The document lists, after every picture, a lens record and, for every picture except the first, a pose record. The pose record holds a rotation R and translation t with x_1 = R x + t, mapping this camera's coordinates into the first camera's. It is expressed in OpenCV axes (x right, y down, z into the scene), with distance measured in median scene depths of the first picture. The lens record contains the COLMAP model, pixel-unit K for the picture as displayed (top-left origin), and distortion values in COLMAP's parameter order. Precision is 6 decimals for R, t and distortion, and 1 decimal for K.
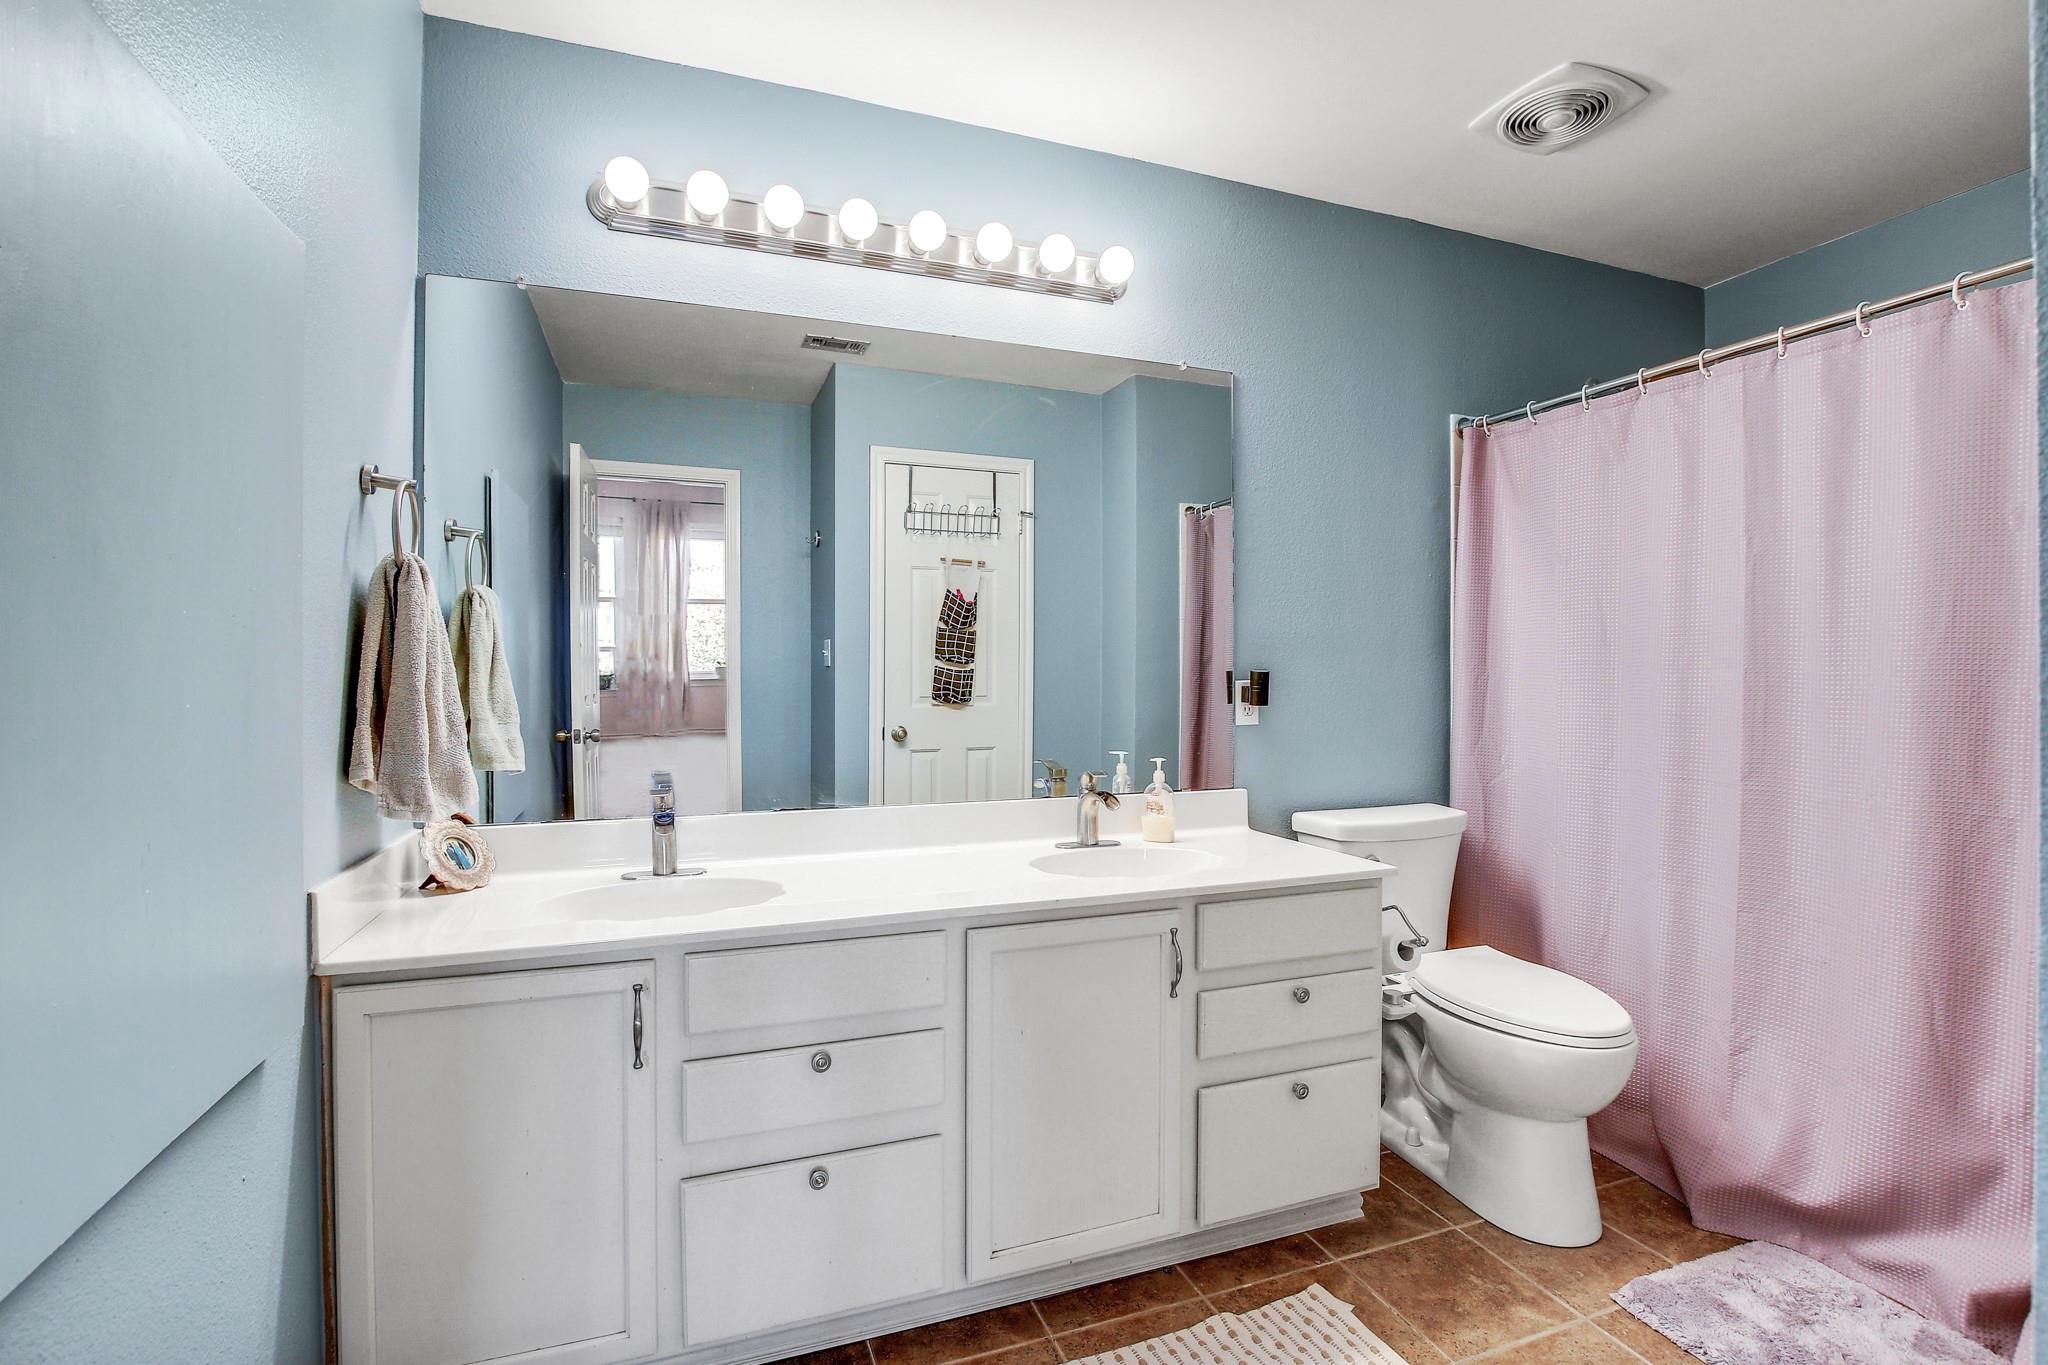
lens RADIAL K [[943.9, 0, 1024.0], [0, 943.9, 682.5], [0, 0, 1]] dist [-0.015876, 0.000796]
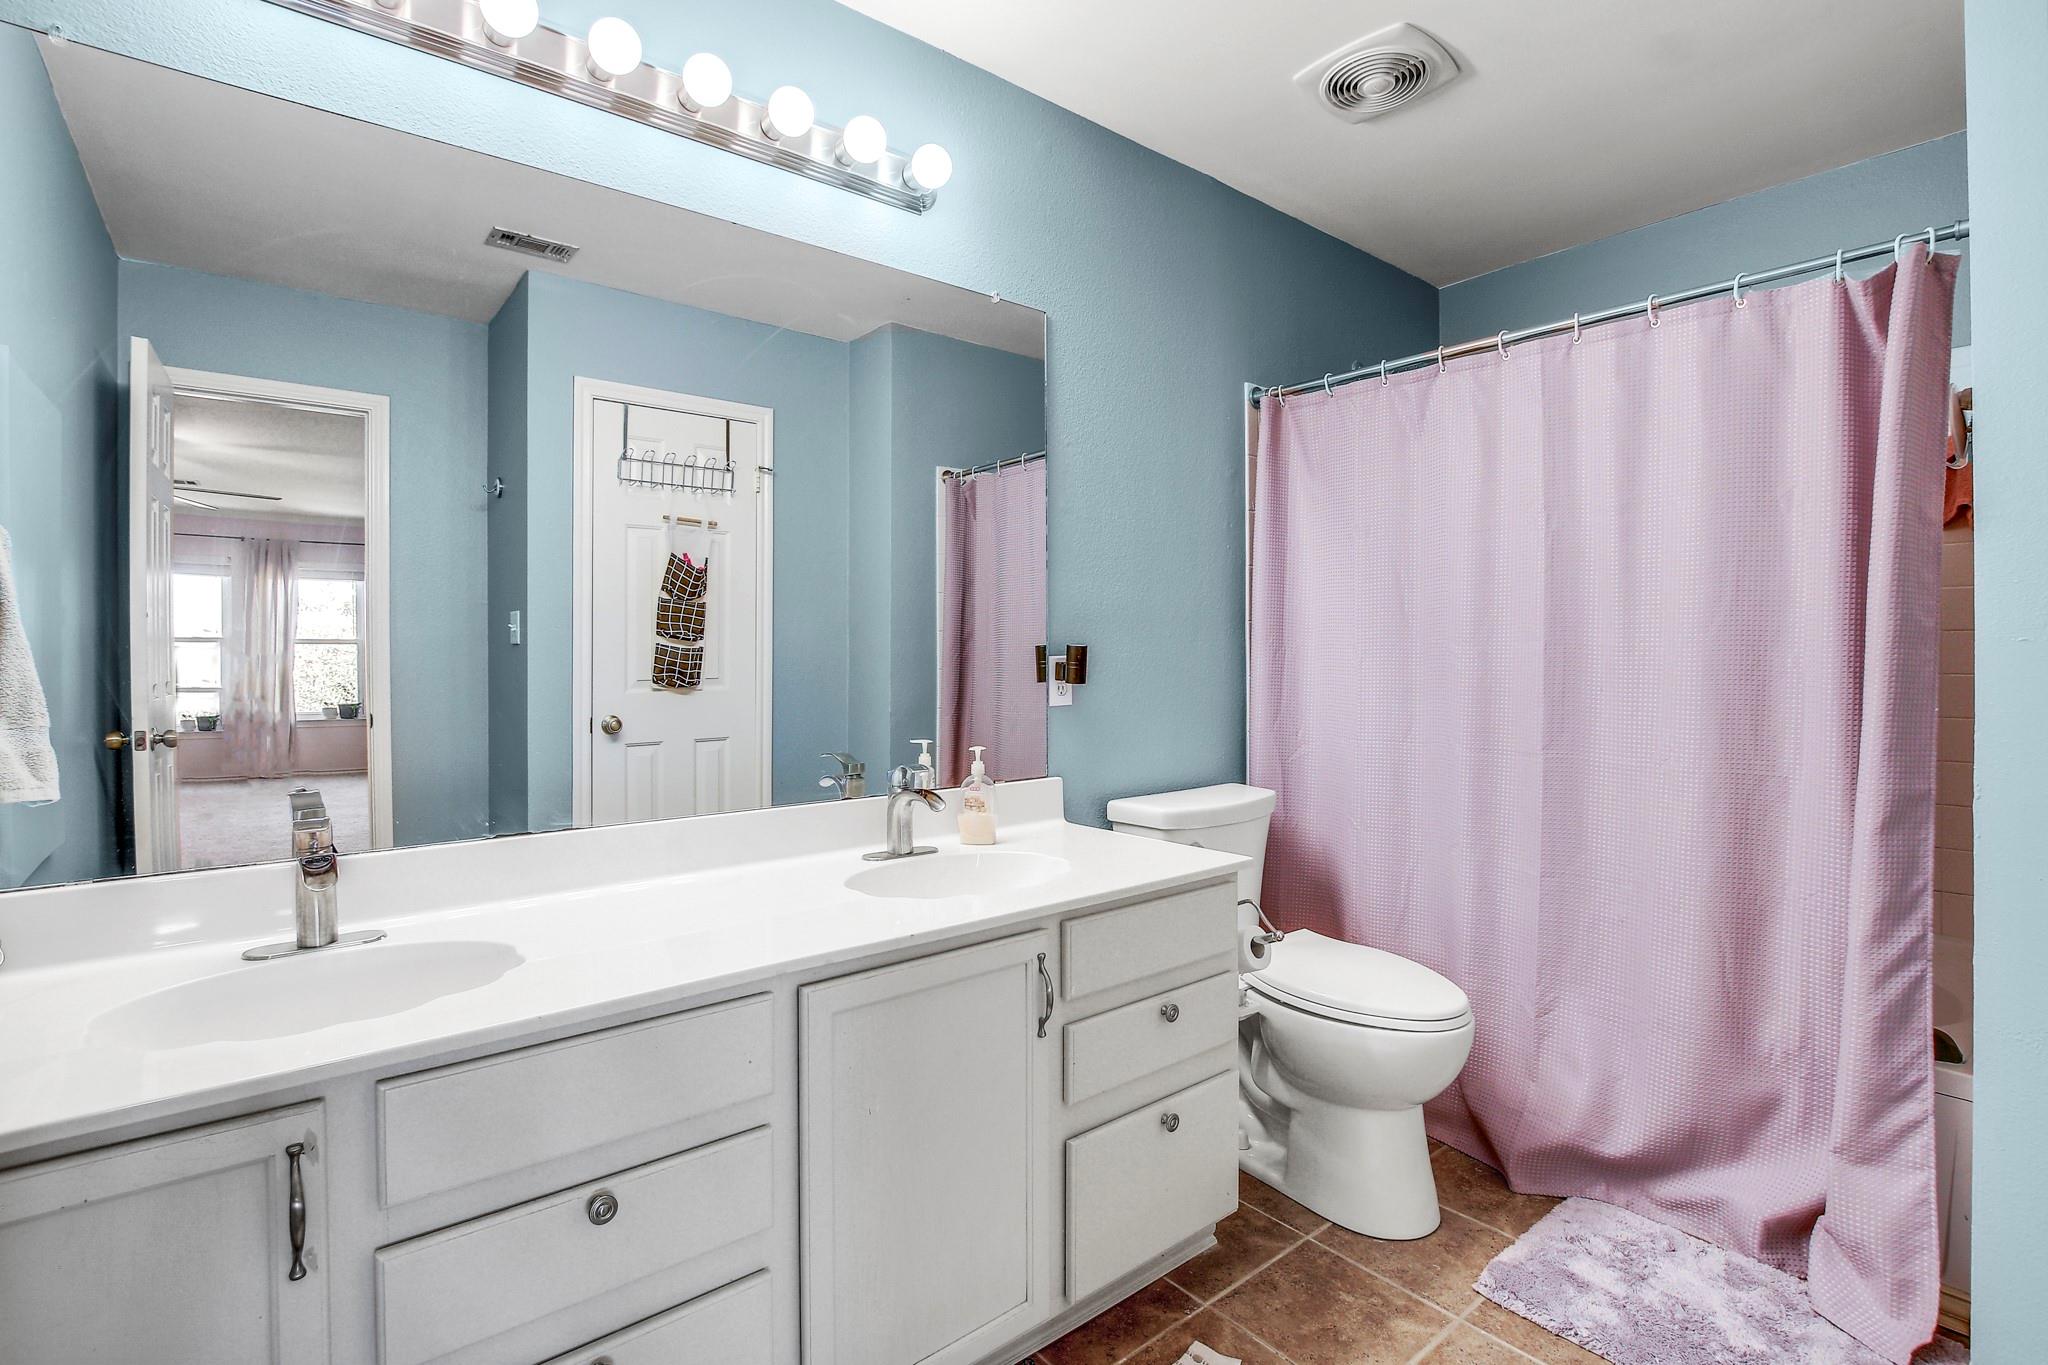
lens RADIAL K [[960.8, 0, 1026.5], [0, 960.8, 653.5], [0, 0, 1]] dist [-0.020141, -0.000435]
pose [[0.949524, -0.004598, 0.313660, -0.100138], [0.007928, 0.999925, -0.009340, 0.004337], [-0.313594, 0.011356, 0.949489, 0.173170]]
